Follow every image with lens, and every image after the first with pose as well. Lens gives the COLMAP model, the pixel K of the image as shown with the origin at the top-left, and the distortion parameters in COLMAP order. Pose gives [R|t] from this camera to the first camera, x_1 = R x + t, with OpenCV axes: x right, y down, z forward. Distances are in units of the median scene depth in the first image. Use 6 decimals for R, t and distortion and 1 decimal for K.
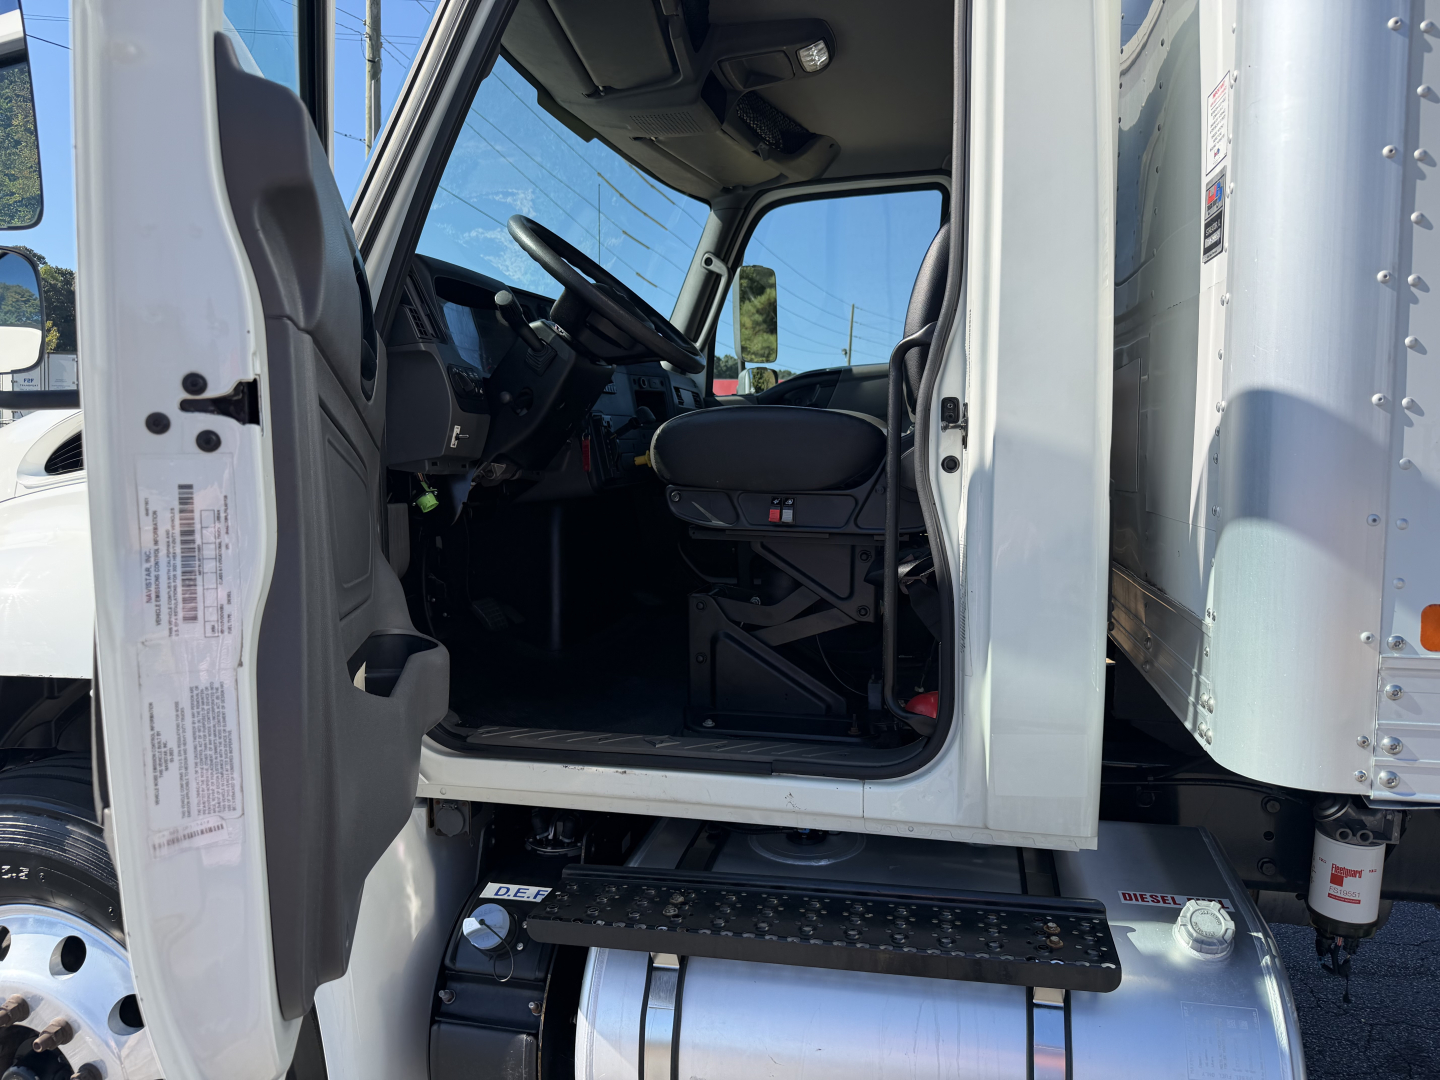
lens RADIAL K [[1028.5, 0, 724.7], [0, 1028.5, 538.0], [0, 0, 1]] dist [-0.002982, -0.003274]
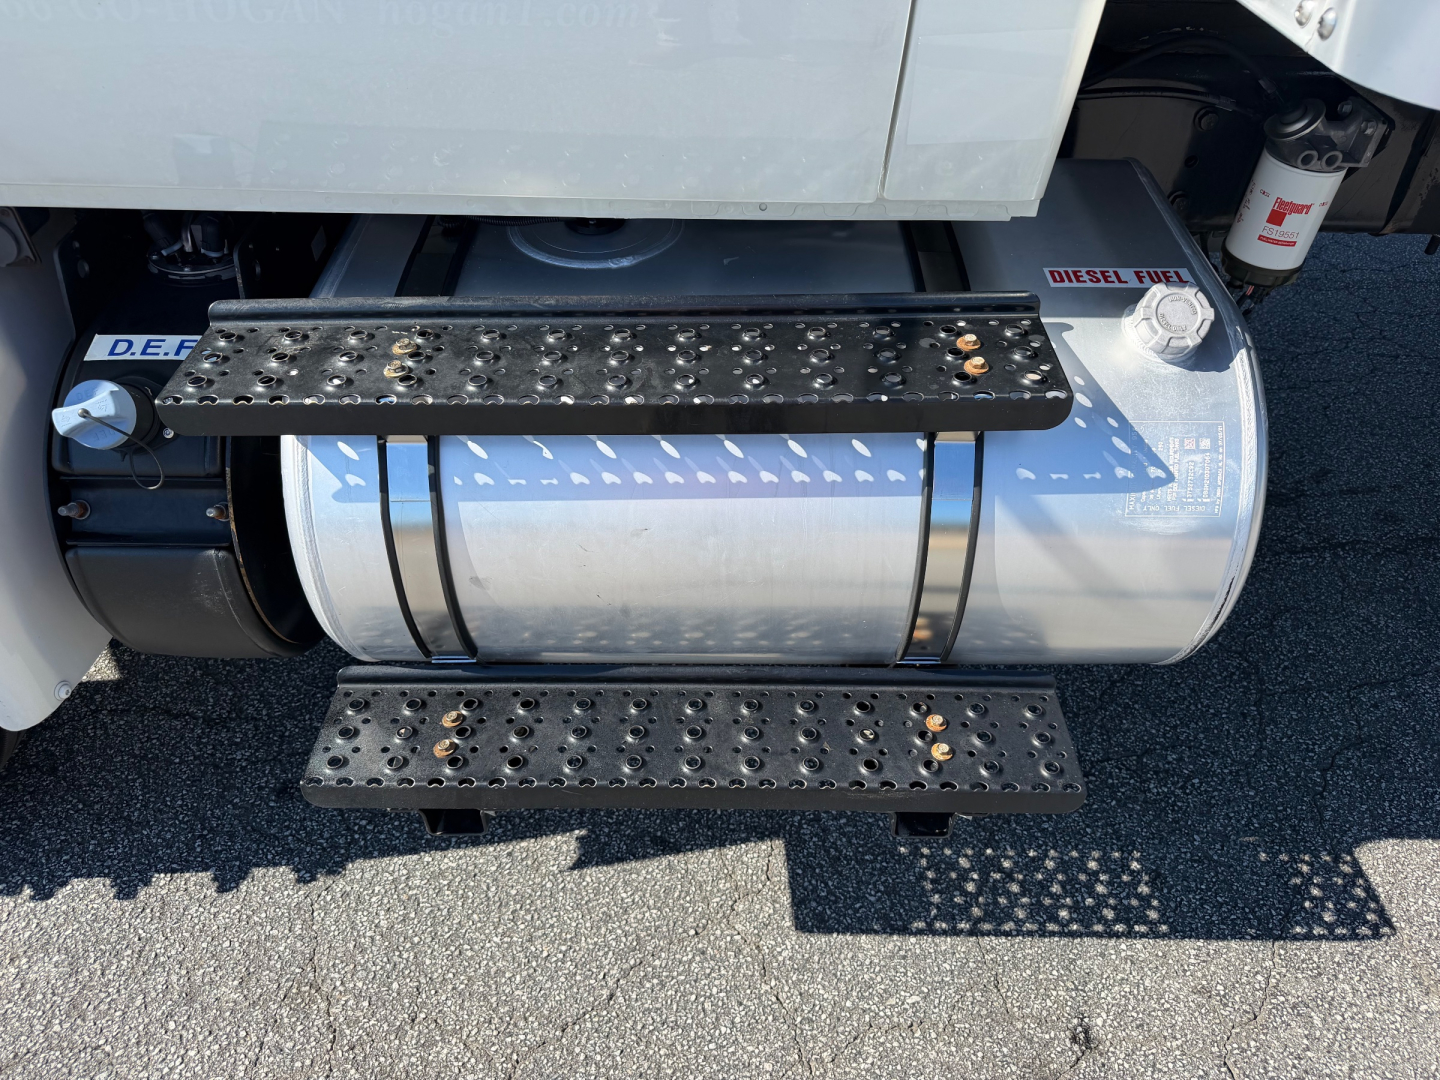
lens RADIAL K [[1028.5, 0, 718.7], [0, 1028.5, 539.2], [0, 0, 1]] dist [-0.002982, -0.003274]
pose [[0.975466, -0.134831, 0.174030, 0.015900], [0.004106, 0.801513, 0.597963, 0.068308], [-0.220111, -0.582578, 0.782403, 0.385551]]
